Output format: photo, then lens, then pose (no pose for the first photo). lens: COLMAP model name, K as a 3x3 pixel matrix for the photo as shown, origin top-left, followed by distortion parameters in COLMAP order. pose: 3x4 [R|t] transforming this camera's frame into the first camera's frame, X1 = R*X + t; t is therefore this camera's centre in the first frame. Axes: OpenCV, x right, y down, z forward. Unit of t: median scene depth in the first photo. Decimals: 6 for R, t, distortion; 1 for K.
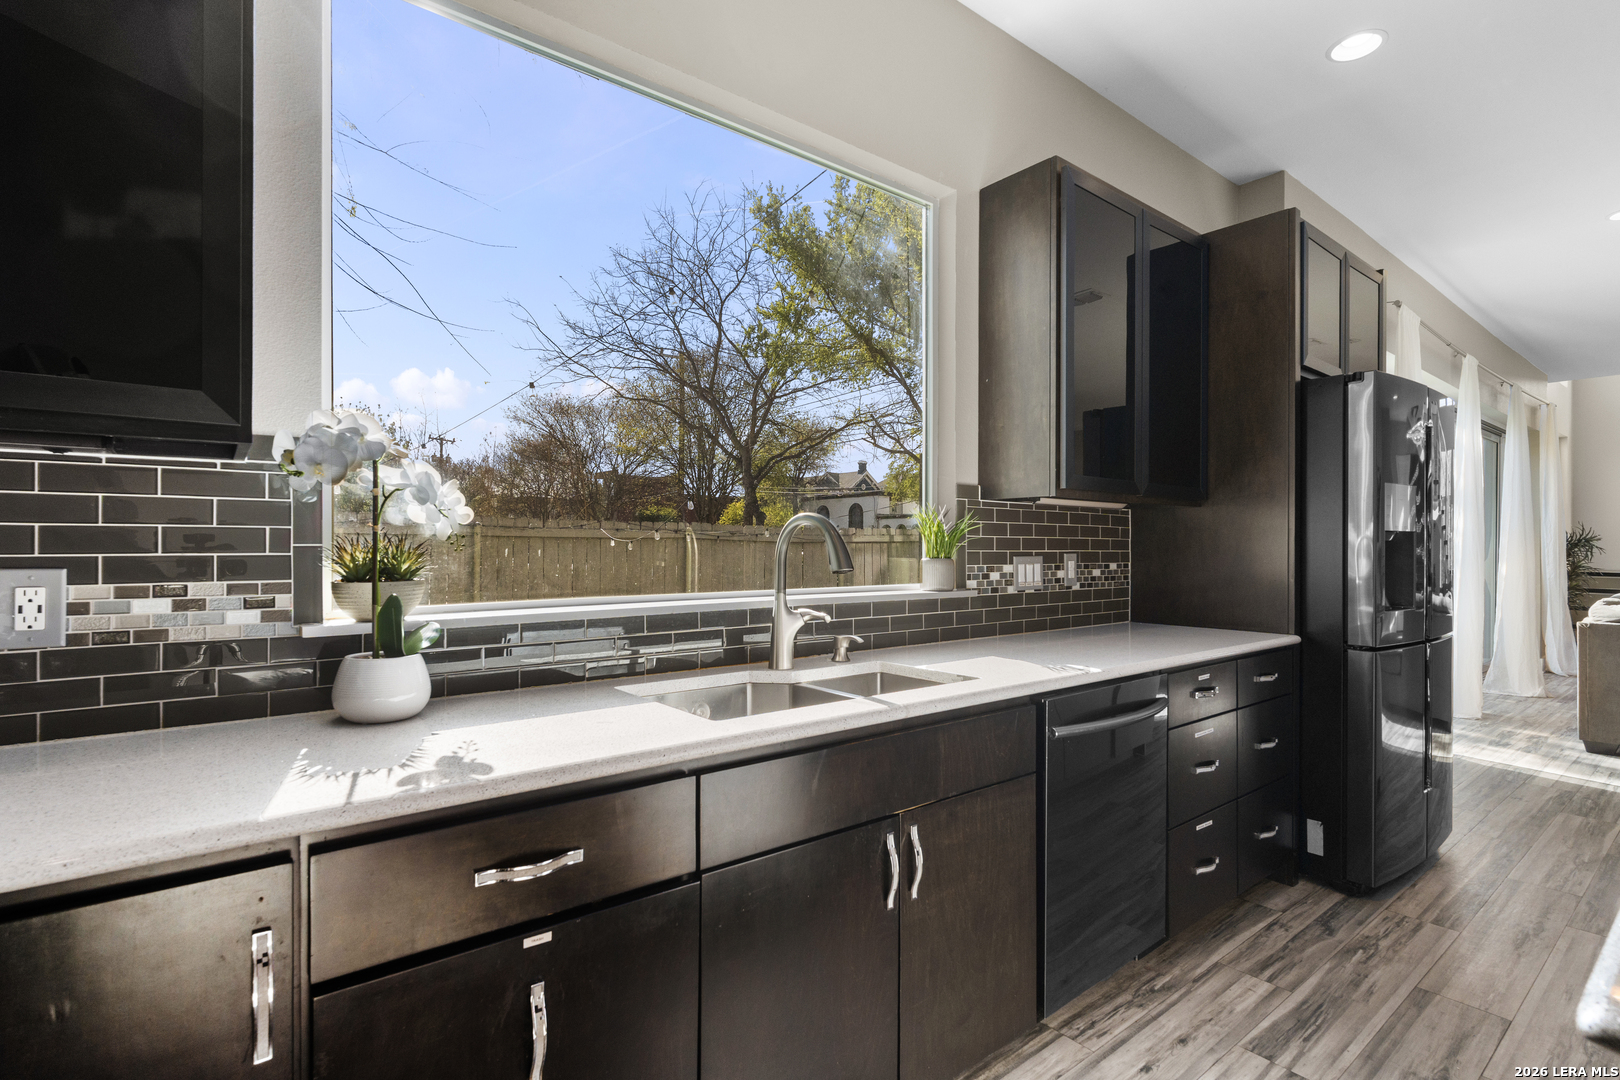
lens RADIAL K [[768.0, 0, 809.2], [0, 768.0, 546.0], [0, 0, 1]] dist [-0.000332, -0.000189]
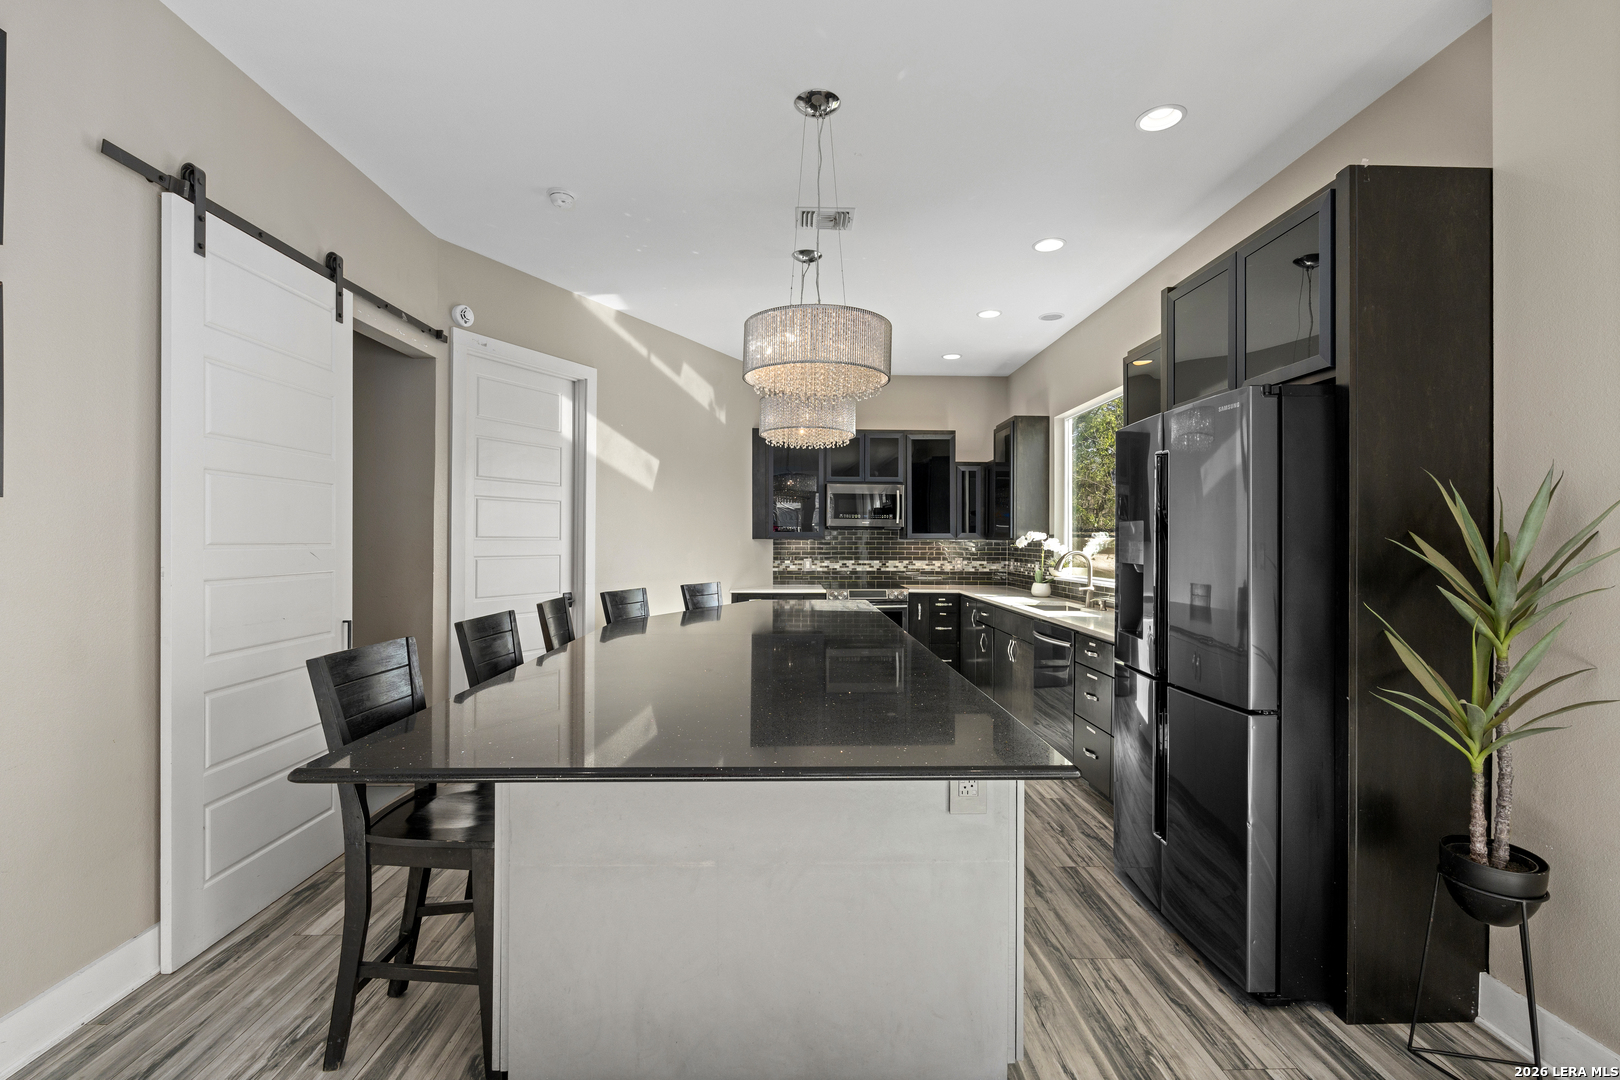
lens RADIAL K [[711.0, 0, 815.9], [0, 711.0, 535.3], [0, 0, 1]] dist [-0.007976, 0.000926]
pose [[-0.591708, -0.008903, -0.806103, 2.402569], [-0.003415, 0.999958, -0.008538, -0.064136], [0.806145, -0.002299, -0.591713, 1.601553]]
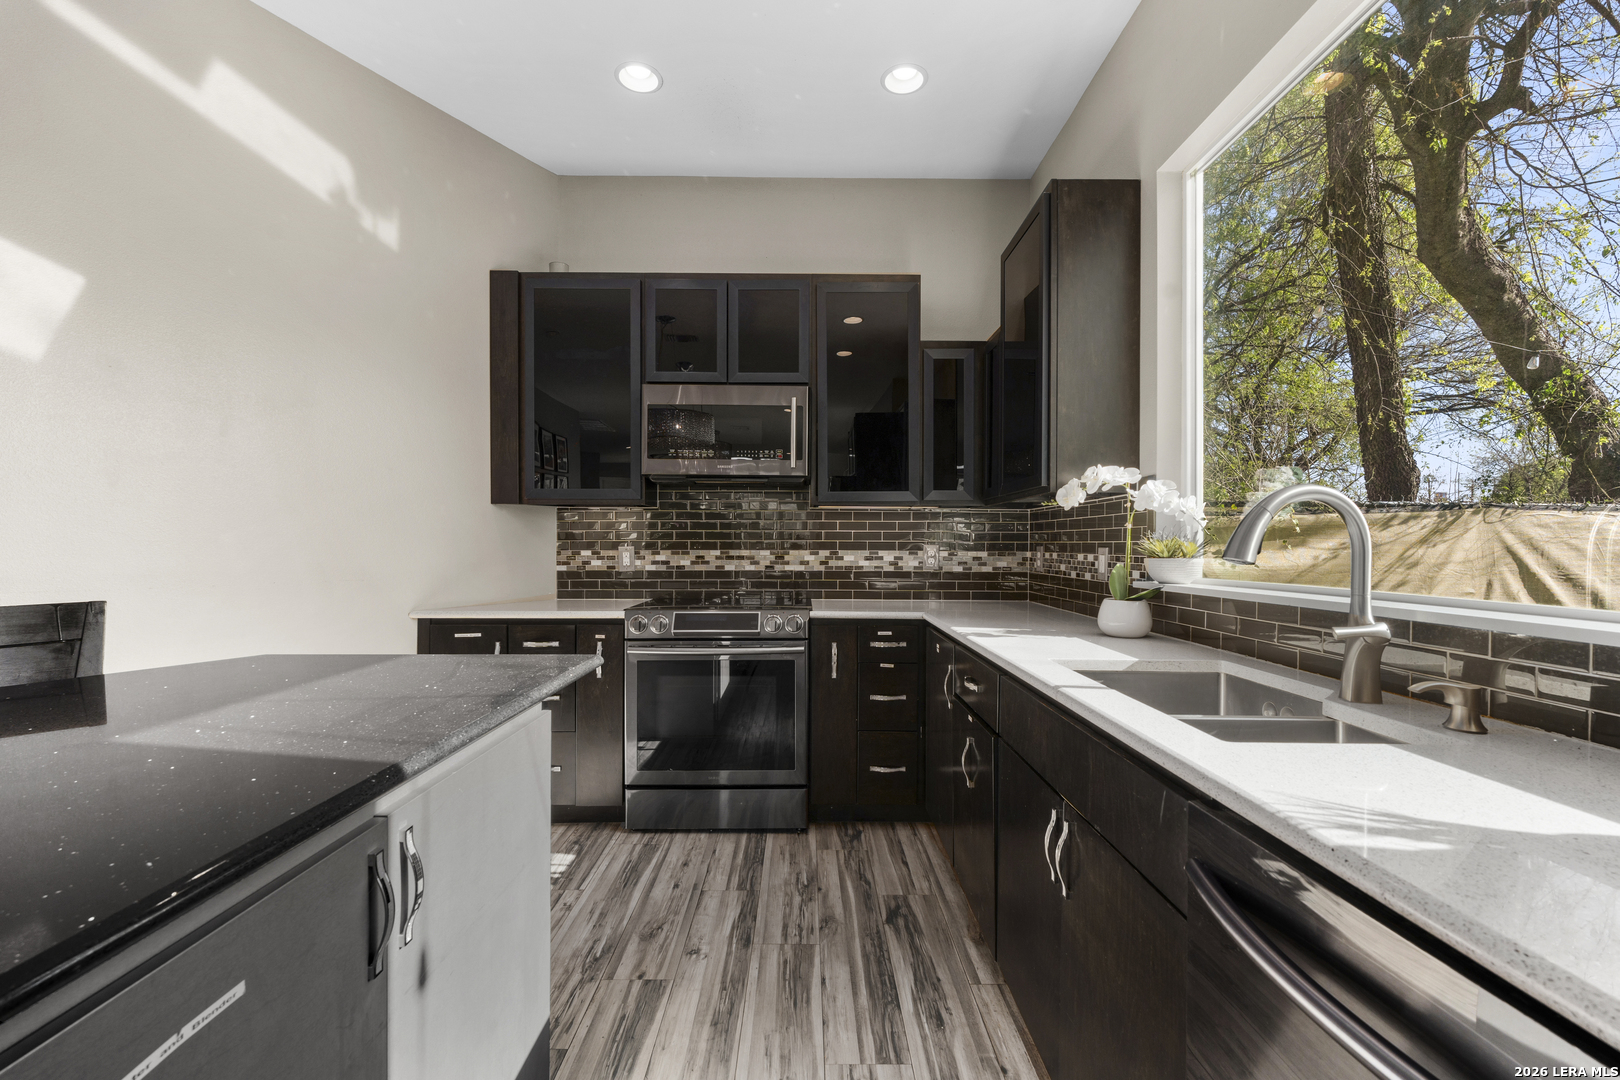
lens RADIAL K [[711.0, 0, 809.6], [0, 711.0, 547.2], [0, 0, 1]] dist [-0.007976, 0.000926]
pose [[-0.612710, -0.000759, -0.790308, 0.757480], [-0.002170, 0.999997, 0.000722, 0.018229], [0.790305, 0.002157, -0.612710, 0.942657]]
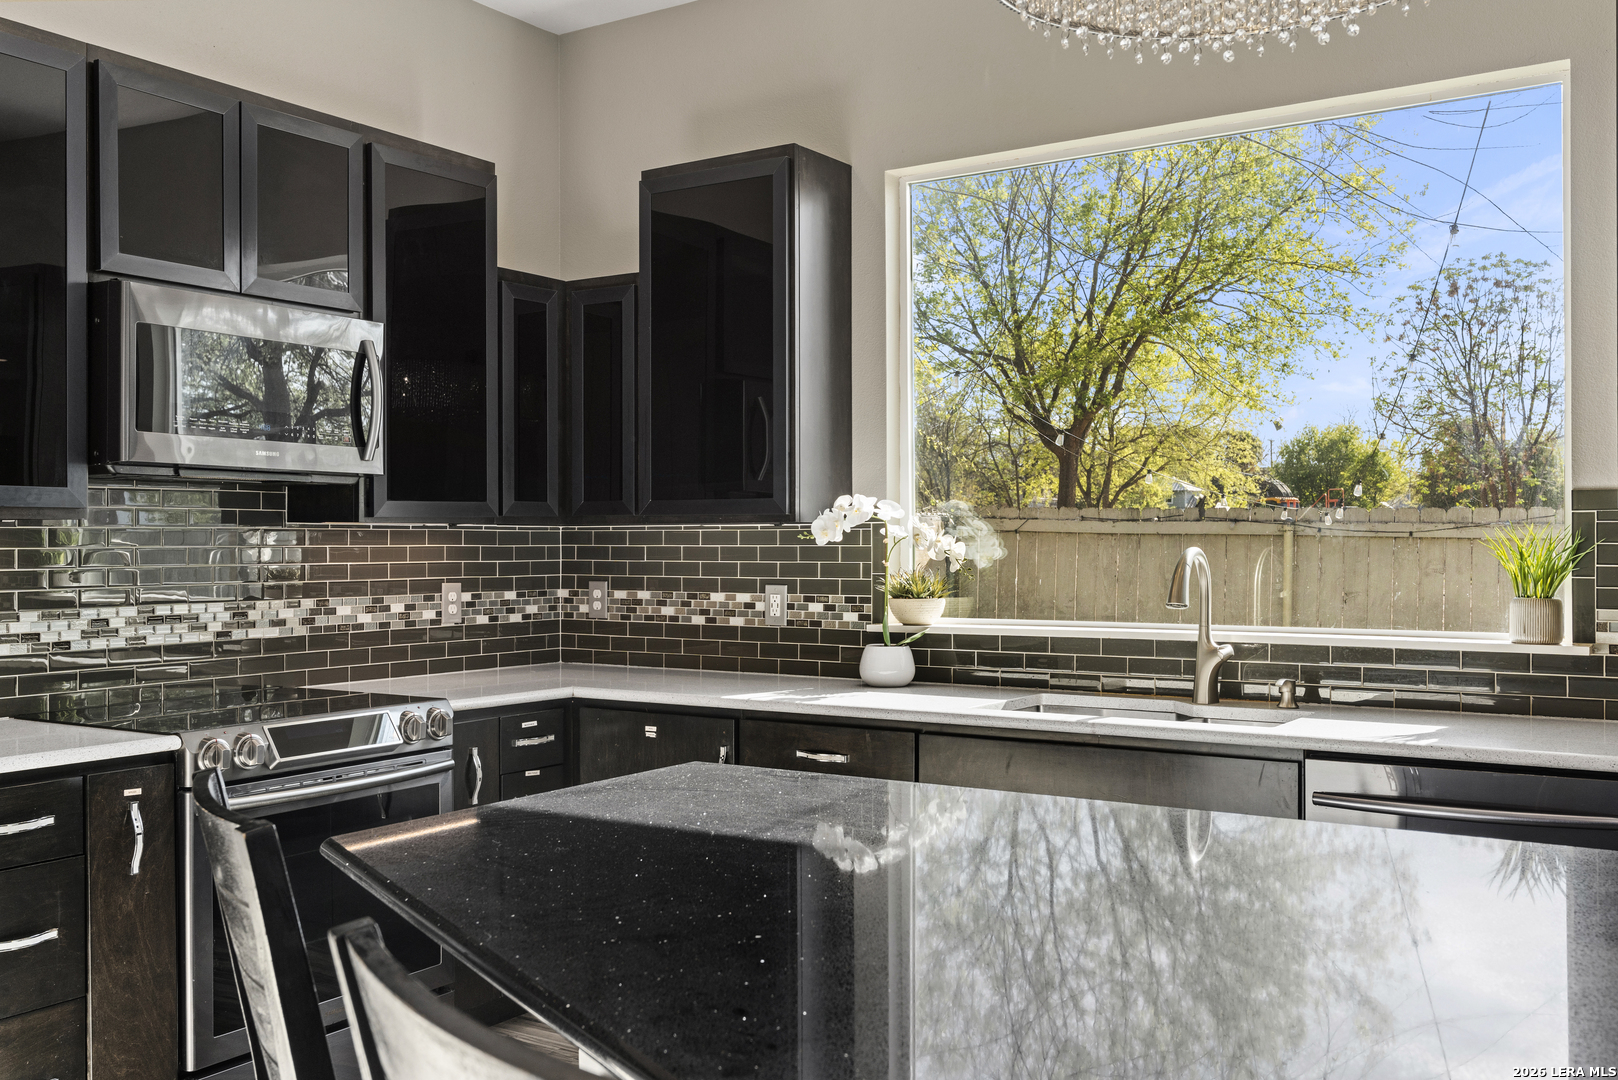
lens RADIAL K [[1494.2, 0, 816.0], [0, 1494.2, 542.4], [0, 0, 1]] dist [0.021749, 0.000000]
pose [[0.323267, -0.000472, -0.946308, 1.518848], [0.004839, 0.999988, 0.001154, -0.047904], [0.946295, -0.004952, 0.323266, -0.079914]]
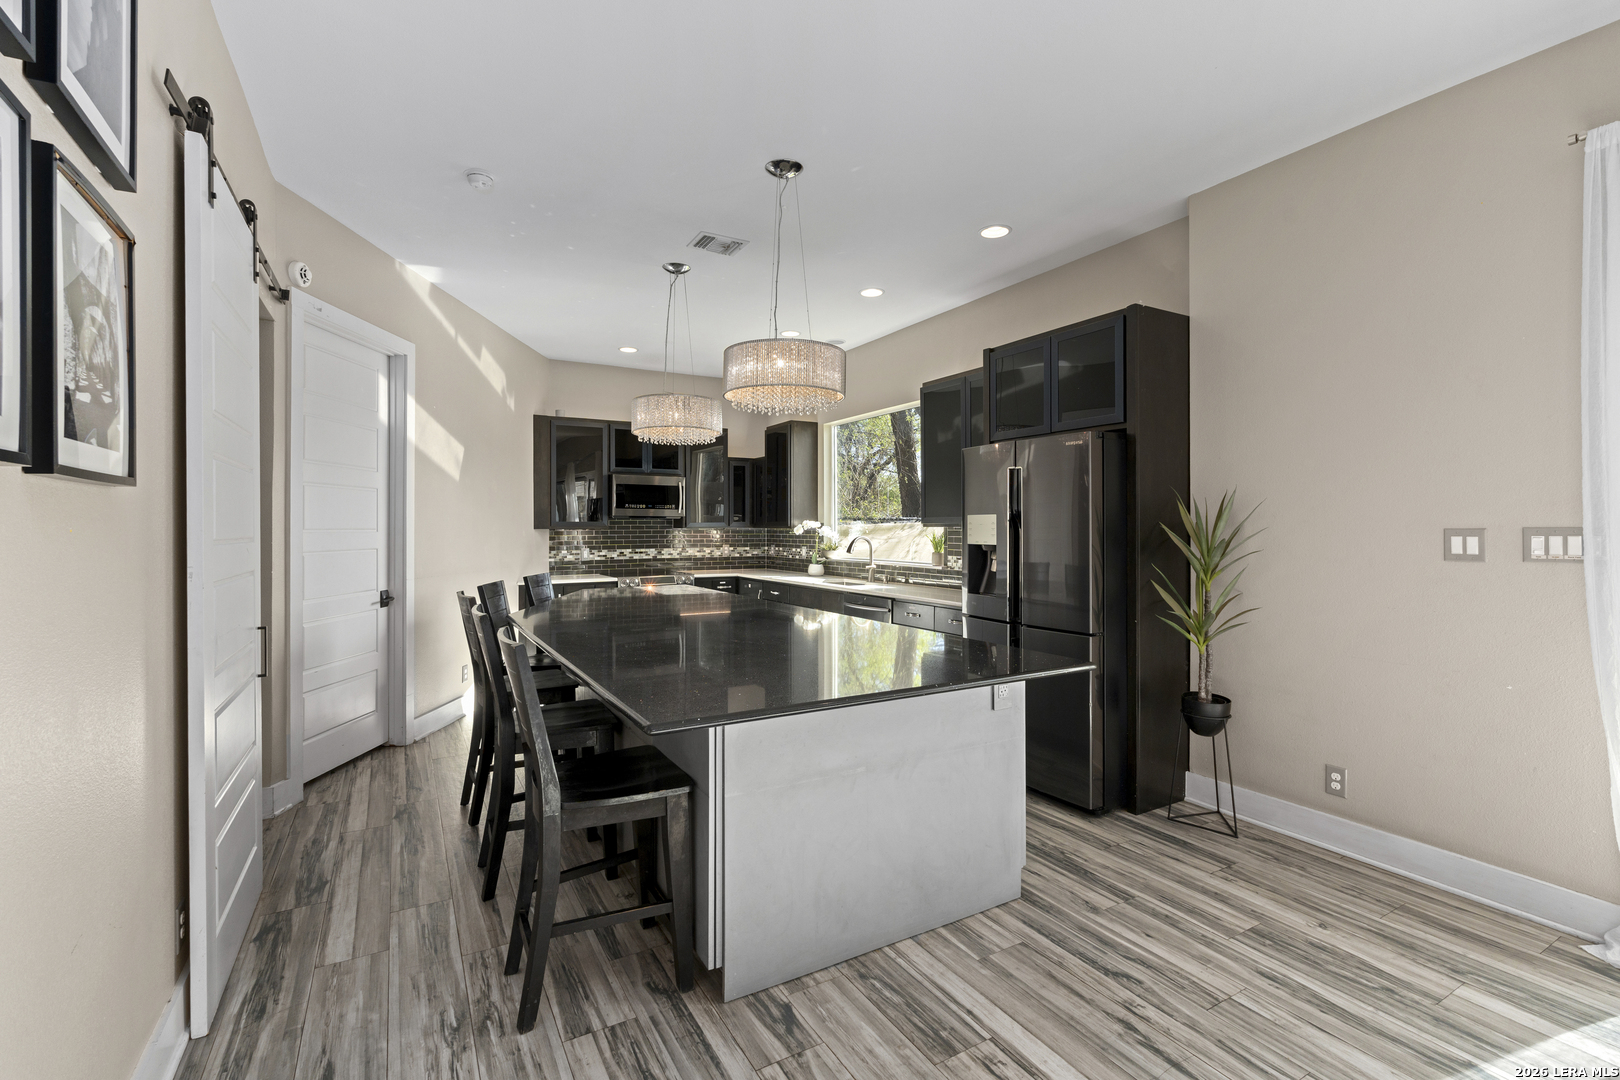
lens RADIAL K [[711.0, 0, 816.0], [0, 711.0, 525.9], [0, 0, 1]] dist [-0.007976, 0.000926]
pose [[-0.141986, -0.003615, -0.989862, 2.892827], [0.005006, 0.999978, -0.004370, -0.067615], [0.989856, -0.005576, -0.141965, 1.134728]]
